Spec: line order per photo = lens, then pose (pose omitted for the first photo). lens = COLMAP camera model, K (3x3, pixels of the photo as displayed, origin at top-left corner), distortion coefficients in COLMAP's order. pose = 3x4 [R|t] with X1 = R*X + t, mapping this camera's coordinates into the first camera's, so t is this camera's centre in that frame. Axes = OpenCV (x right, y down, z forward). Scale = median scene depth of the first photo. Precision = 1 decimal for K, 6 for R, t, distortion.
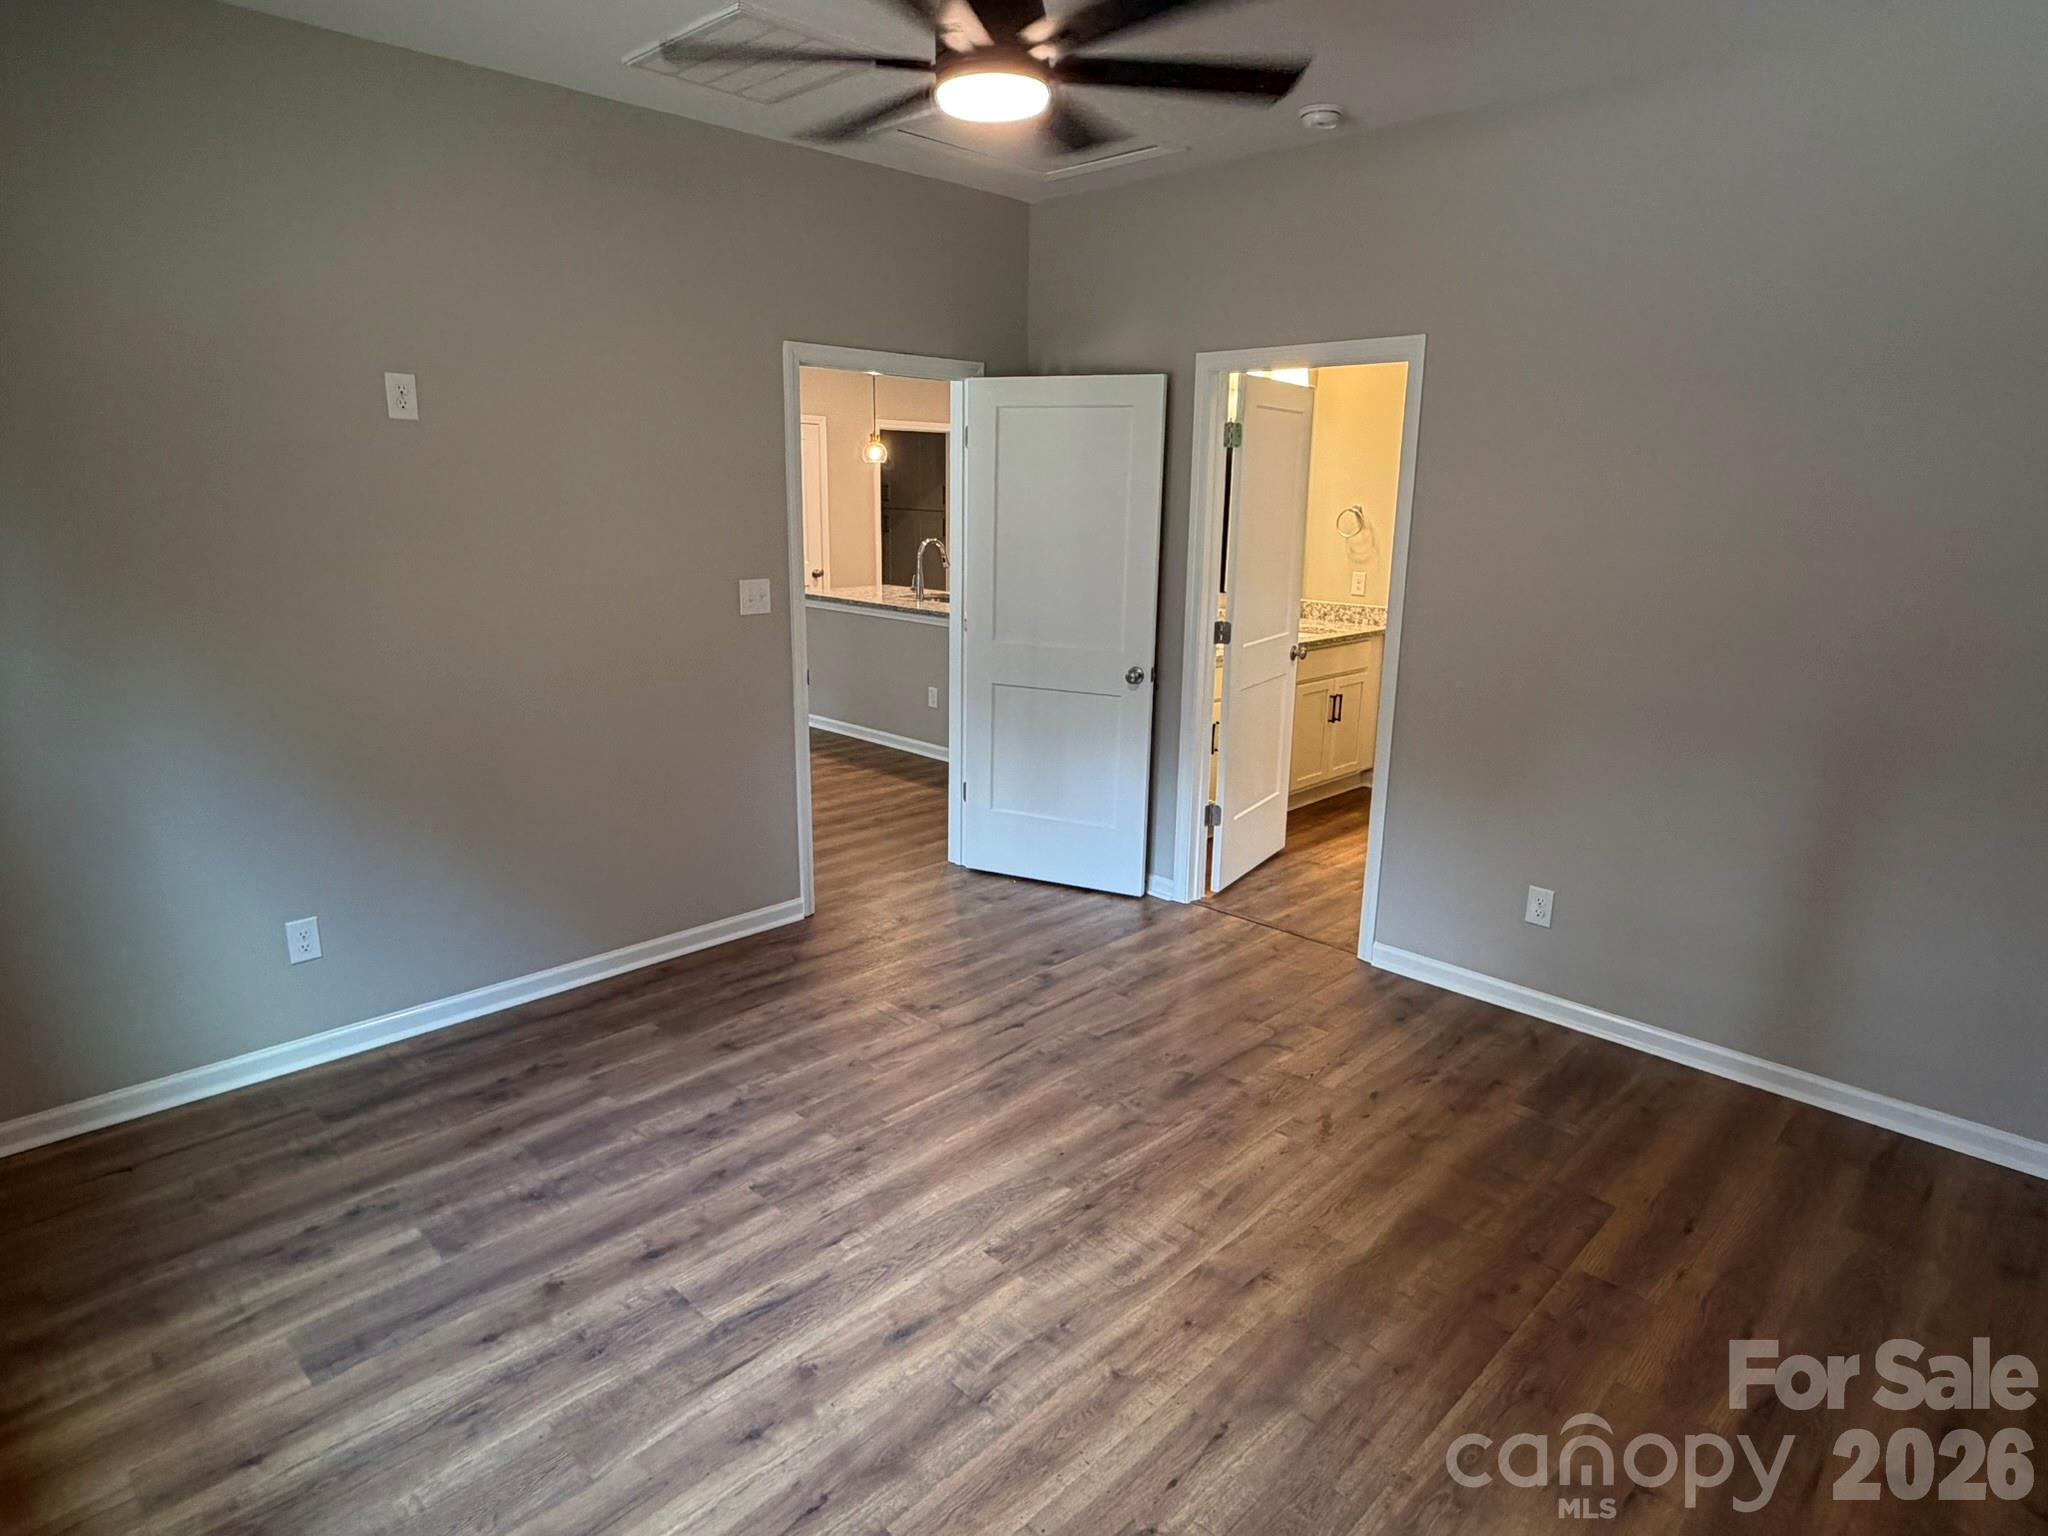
lens RADIAL K [[1161.0, 0, 1024.0], [0, 1161.0, 768.0], [0, 0, 1]] dist [0.000570, 0.001409]
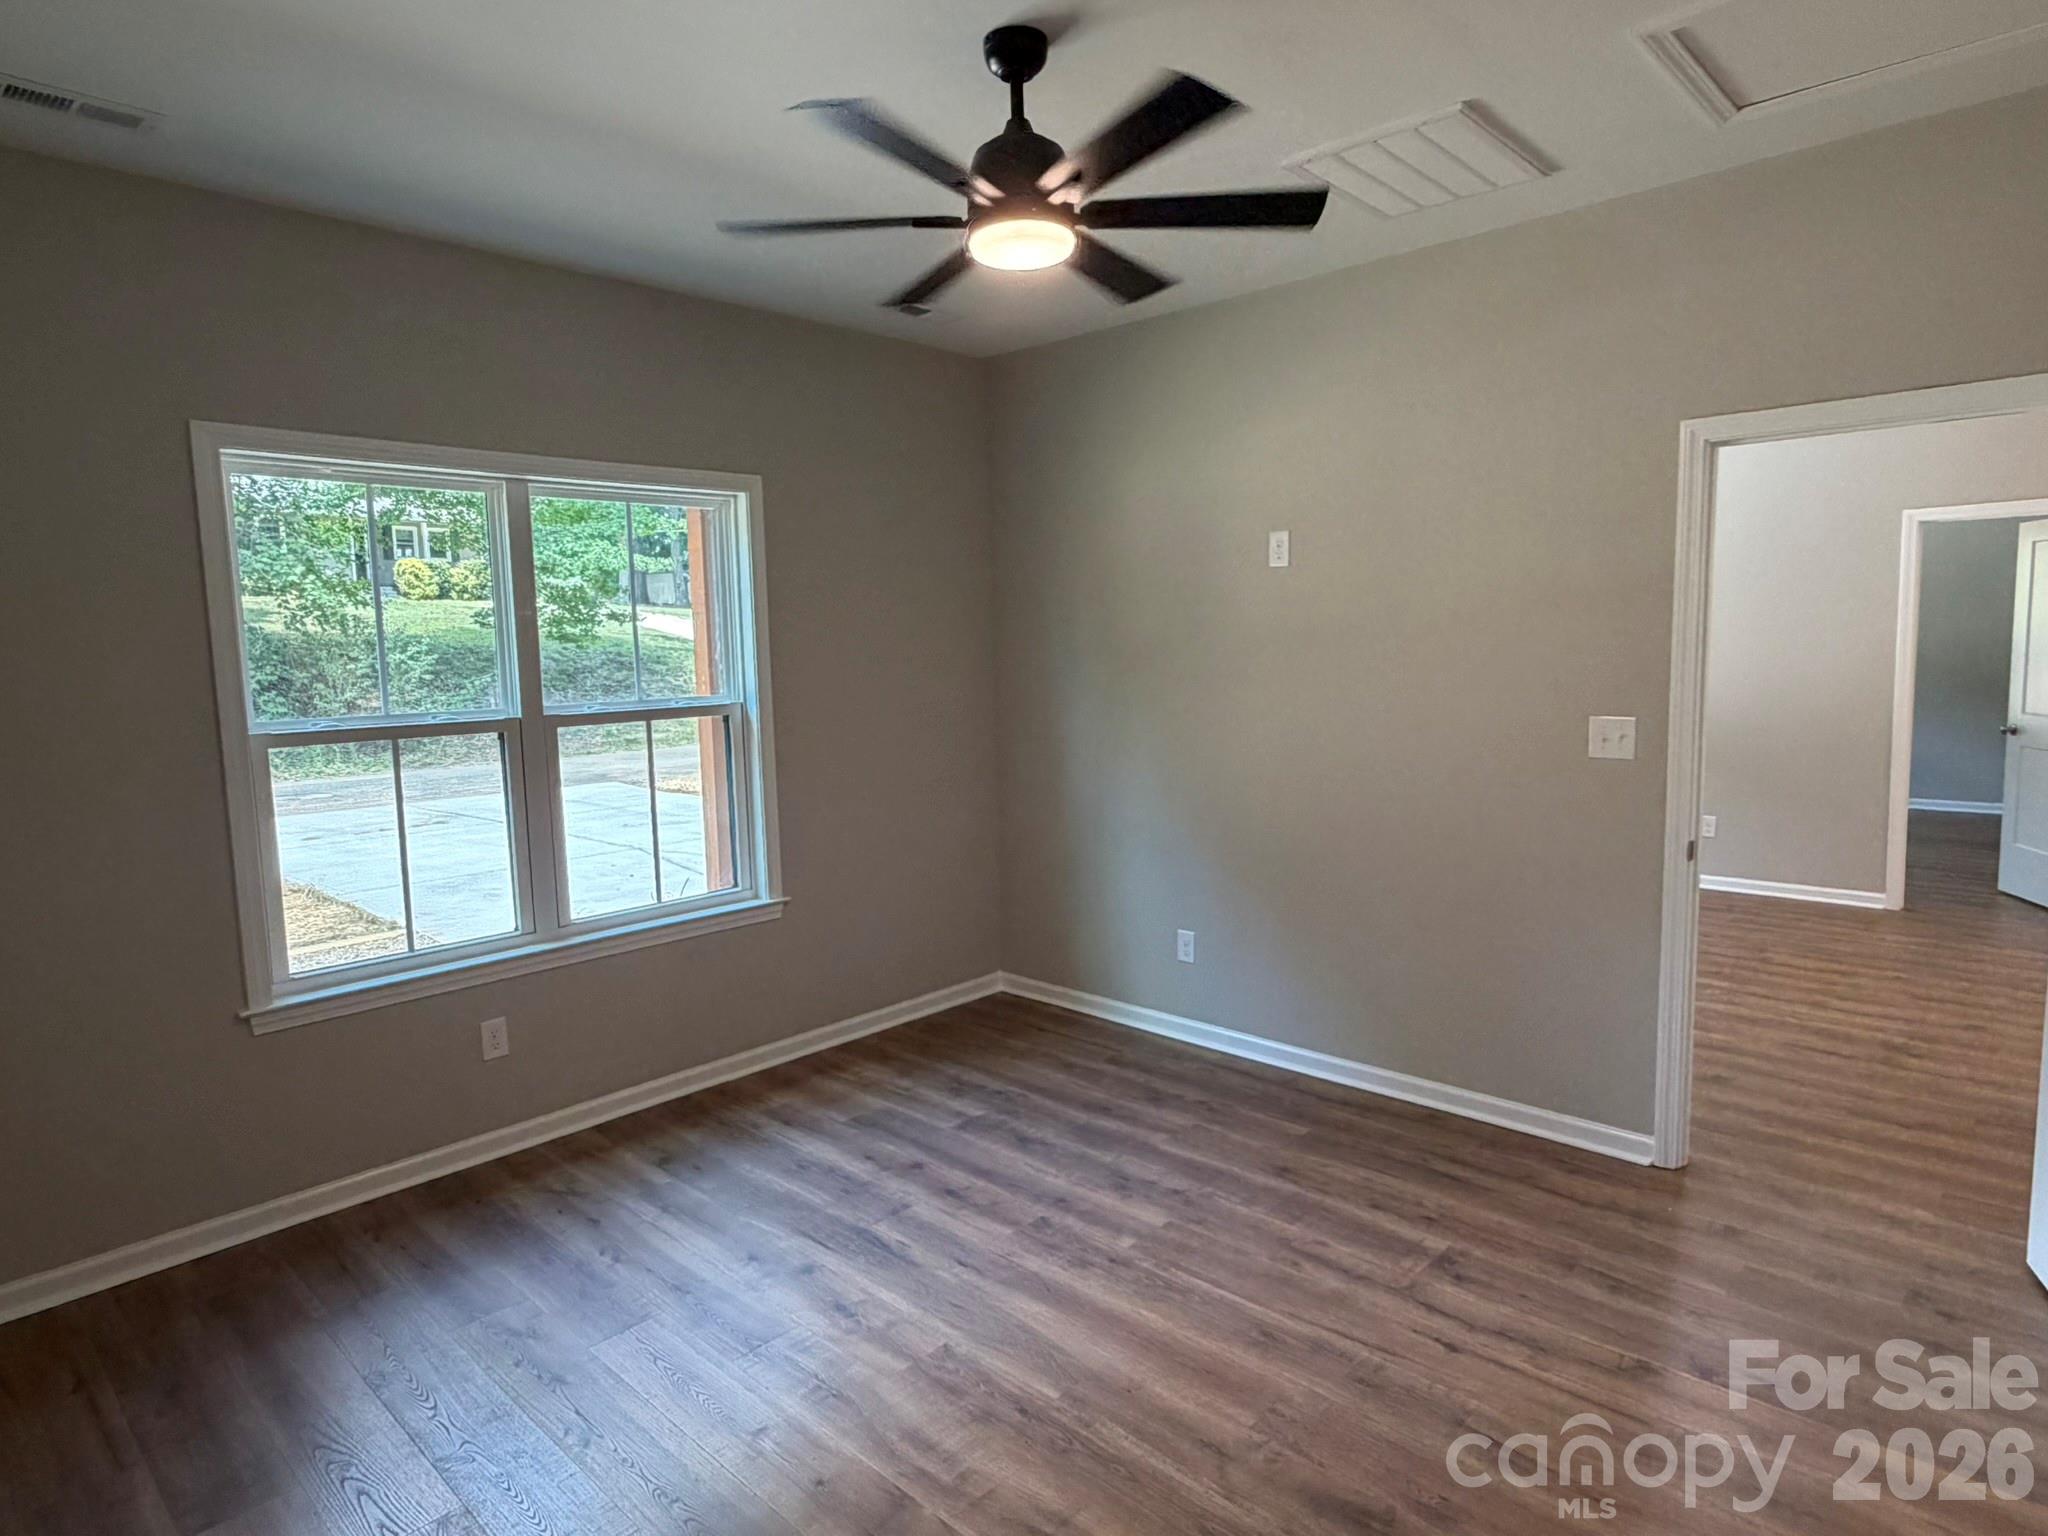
lens RADIAL K [[1161.0, 0, 1024.0], [0, 1161.0, 768.0], [0, 0, 1]] dist [0.000570, 0.001409]
pose [[0.021338, 0.097739, -0.994983, 0.792543], [-0.214274, 0.972531, 0.090938, -0.154612], [0.976540, 0.211259, 0.041695, 0.781117]]
